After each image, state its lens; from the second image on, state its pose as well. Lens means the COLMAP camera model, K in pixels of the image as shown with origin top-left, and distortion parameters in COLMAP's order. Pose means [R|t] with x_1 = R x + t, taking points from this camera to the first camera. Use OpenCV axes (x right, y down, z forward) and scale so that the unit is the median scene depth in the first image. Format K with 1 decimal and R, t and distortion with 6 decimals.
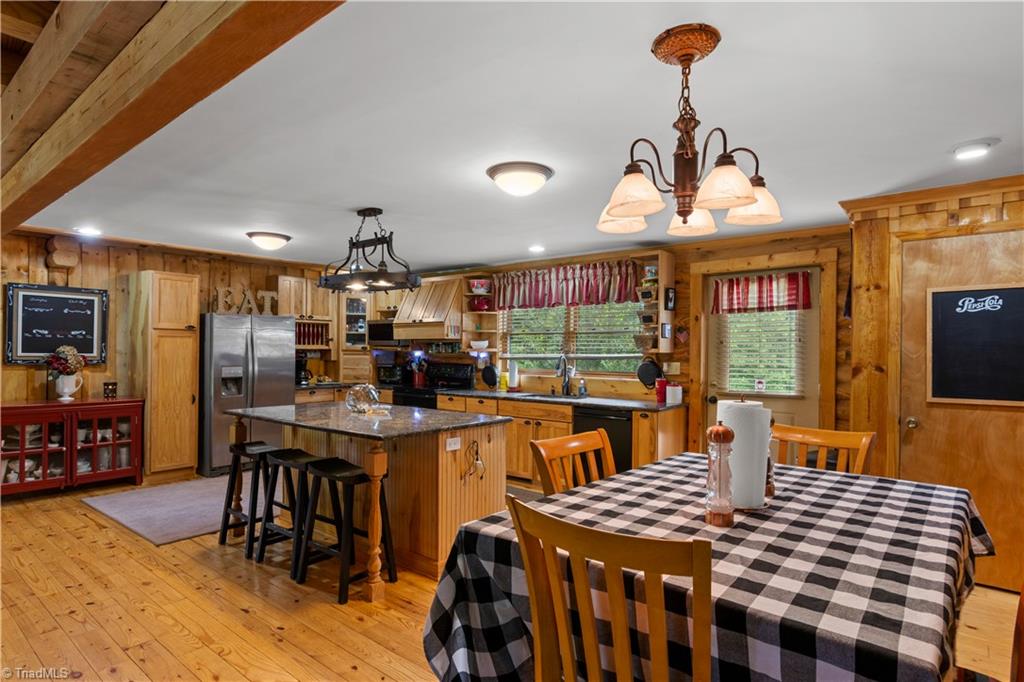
lens RADIAL K [[545.4, 0, 524.1], [0, 545.4, 349.1], [0, 0, 1]] dist [0.006525, -0.000844]
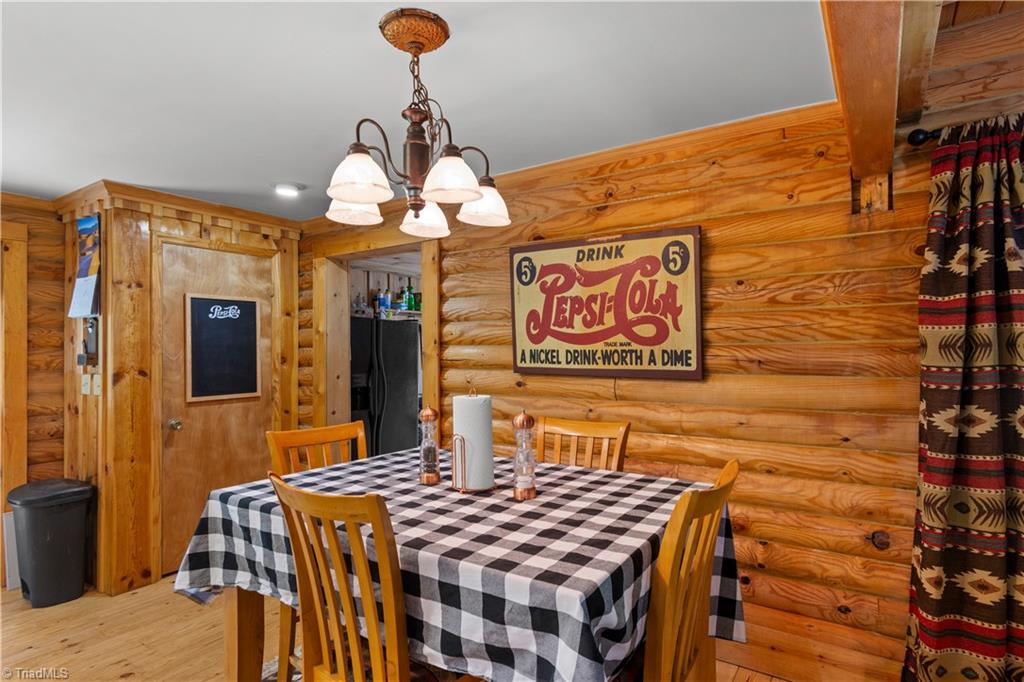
lens RADIAL K [[545.4, 0, 510.7], [0, 545.4, 346.4], [0, 0, 1]] dist [0.006525, -0.000844]
pose [[-0.077479, 0.004040, 0.996986, -0.211523], [0.008733, 0.999956, -0.003374, -0.000216], [-0.996956, 0.008445, -0.077511, 0.285176]]
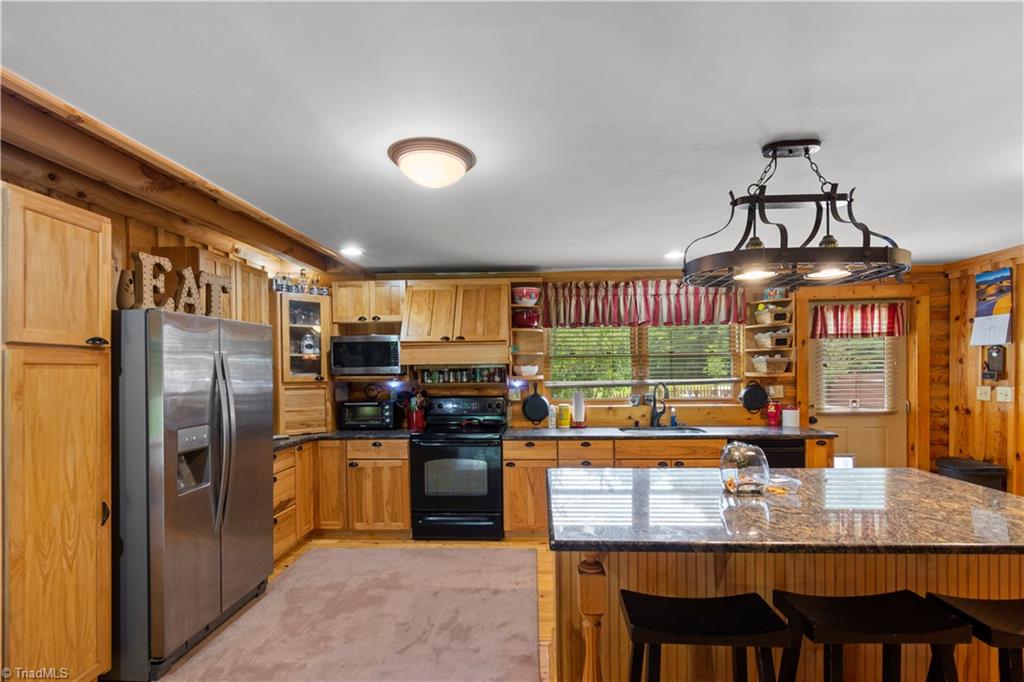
lens RADIAL K [[469.9, 0, 520.8], [0, 469.9, 372.7], [0, 0, 1]] dist [0.004383, -0.001813]
pose [[0.811088, -0.019570, 0.584597, -0.573271], [0.015536, 0.999808, 0.011915, -0.015912], [-0.584718, -0.000582, 0.811237, 0.537438]]
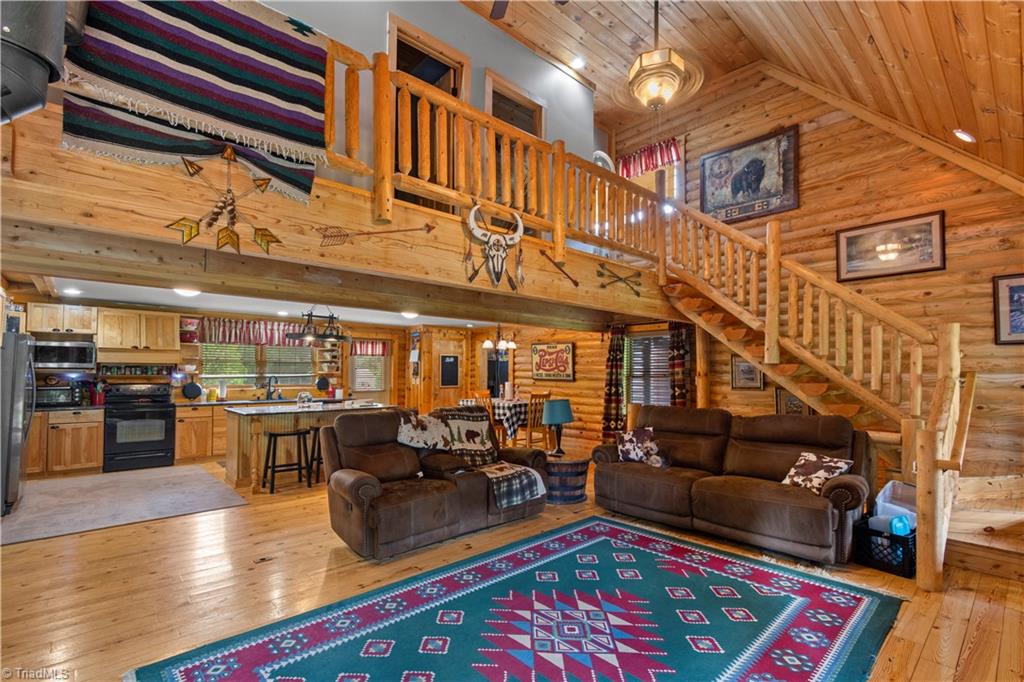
lens RADIAL K [[469.9, 0, 513.9], [0, 469.9, 362.8], [0, 0, 1]] dist [0.004383, -0.001813]
pose [[0.161629, 0.016708, 0.986710, -1.278010], [-0.005025, 0.999858, -0.016108, -0.007611], [-0.986839, -0.002354, 0.161690, 0.040818]]
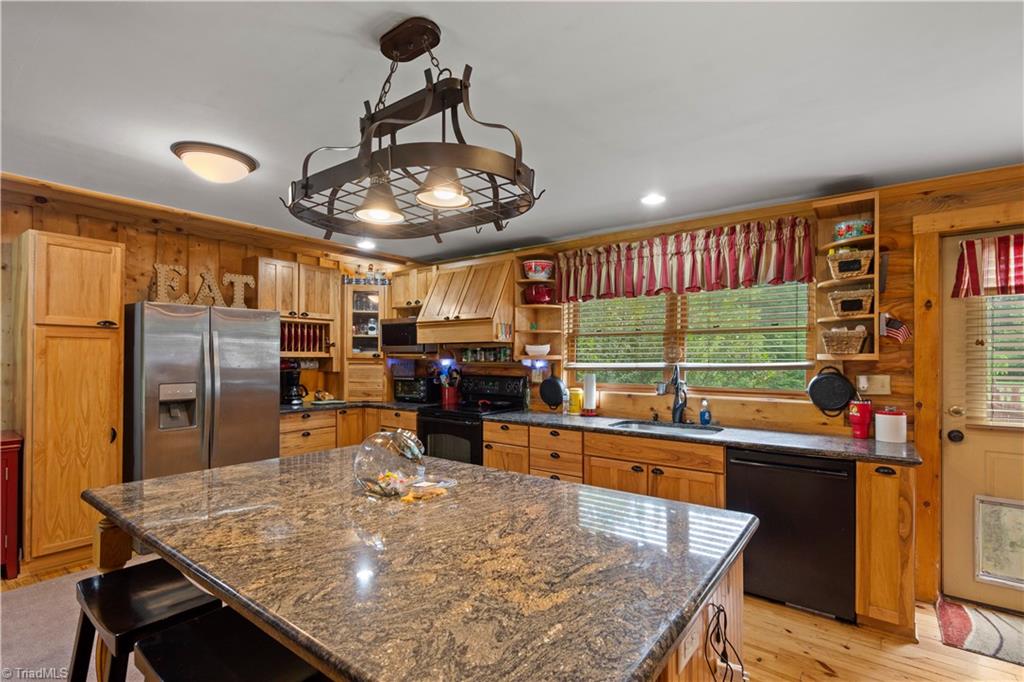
lens RADIAL K [[469.9, 0, 525.4], [0, 469.9, 355.2], [0, 0, 1]] dist [0.004383, -0.001813]
pose [[0.999210, -0.003480, 0.039595, -0.145890], [0.003661, 0.999983, -0.004522, 0.001766], [-0.039578, 0.004663, 0.999206, 0.439626]]
